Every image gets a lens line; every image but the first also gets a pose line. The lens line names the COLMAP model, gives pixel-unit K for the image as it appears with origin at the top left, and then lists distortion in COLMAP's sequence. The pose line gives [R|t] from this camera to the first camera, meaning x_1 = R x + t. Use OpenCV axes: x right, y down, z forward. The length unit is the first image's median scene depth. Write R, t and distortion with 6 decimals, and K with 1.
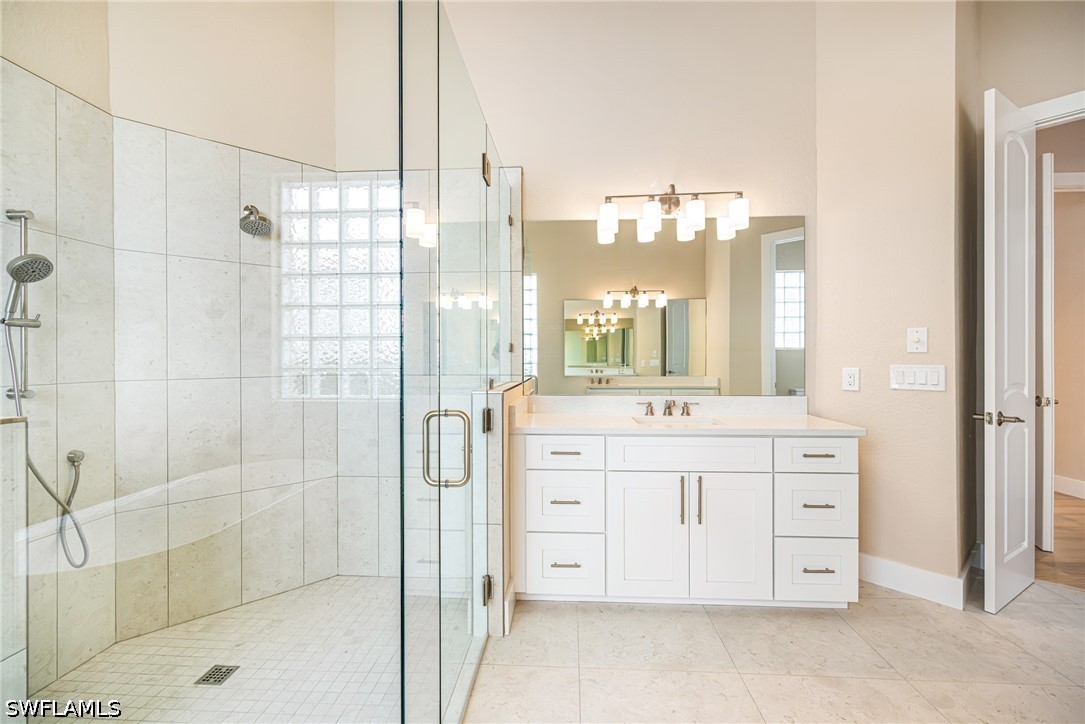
lens RADIAL K [[464.1, 0, 541.3], [0, 464.1, 360.7], [0, 0, 1]] dist [0.004987, 0.000098]
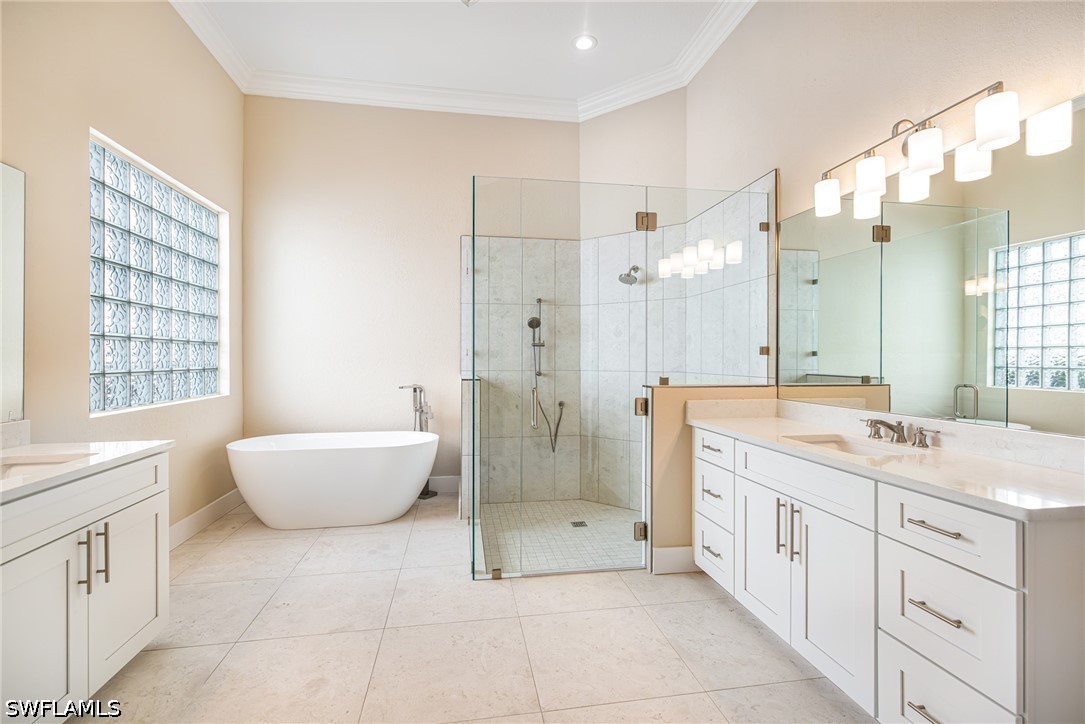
lens RADIAL K [[464.1, 0, 543.6], [0, 464.1, 356.4], [0, 0, 1]] dist [0.004987, 0.000098]
pose [[0.245178, 0.000207, -0.969478, 1.062308], [-0.007335, 0.999972, -0.001642, -0.013145], [0.969450, 0.007513, 0.245173, 0.362653]]
